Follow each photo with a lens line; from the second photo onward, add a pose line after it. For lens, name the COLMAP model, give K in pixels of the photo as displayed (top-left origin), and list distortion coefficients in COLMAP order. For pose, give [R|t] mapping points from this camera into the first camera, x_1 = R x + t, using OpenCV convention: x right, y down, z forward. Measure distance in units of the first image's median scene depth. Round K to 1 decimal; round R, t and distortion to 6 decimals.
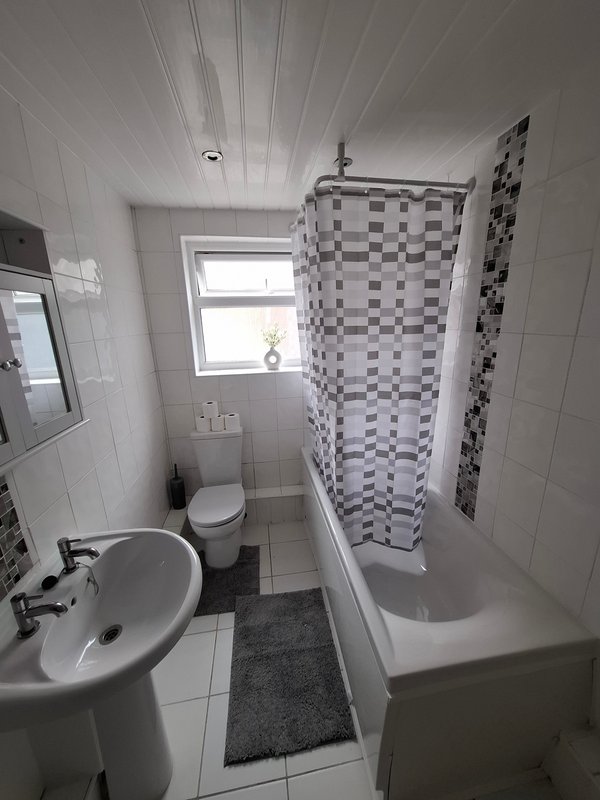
lens RADIAL K [[311.9, 0, 302.1], [0, 311.9, 402.4], [0, 0, 1]] dist [-0.002655, -0.000644]
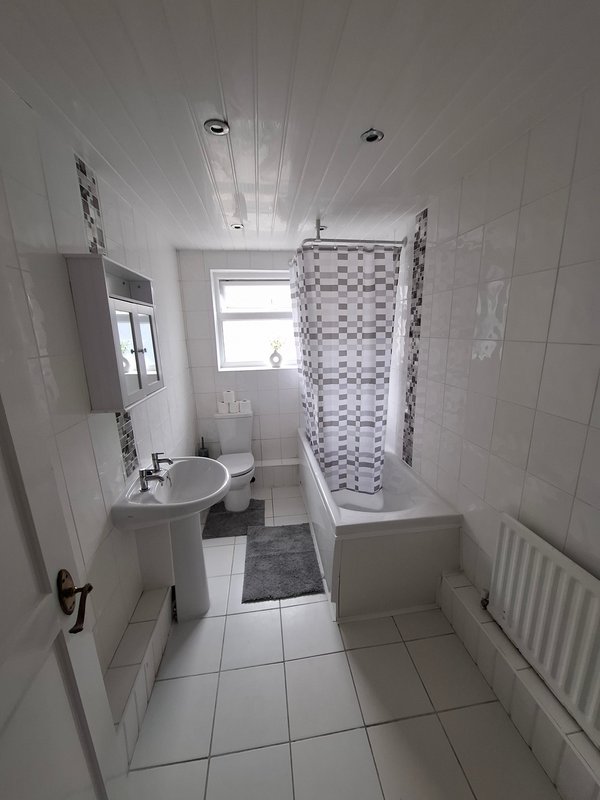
lens RADIAL K [[311.9, 0, 300.6], [0, 311.9, 405.5], [0, 0, 1]] dist [-0.002655, -0.000644]
pose [[0.999689, 0.006273, -0.024125, 0.065718], [-0.006793, 0.999745, -0.021548, 0.129198], [0.023984, 0.021705, 0.999477, -0.474325]]
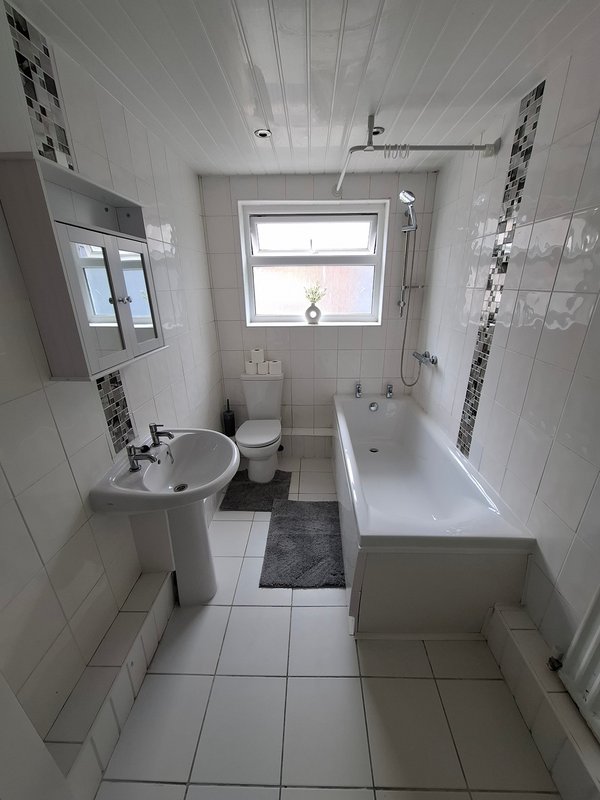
lens RADIAL K [[311.9, 0, 302.6], [0, 311.9, 402.9], [0, 0, 1]] dist [-0.002655, -0.000644]
pose [[0.983946, 0.076998, -0.160999, 0.115377], [-0.058515, 0.991460, 0.116549, 0.075926], [0.168598, -0.105257, 0.980049, -0.218687]]
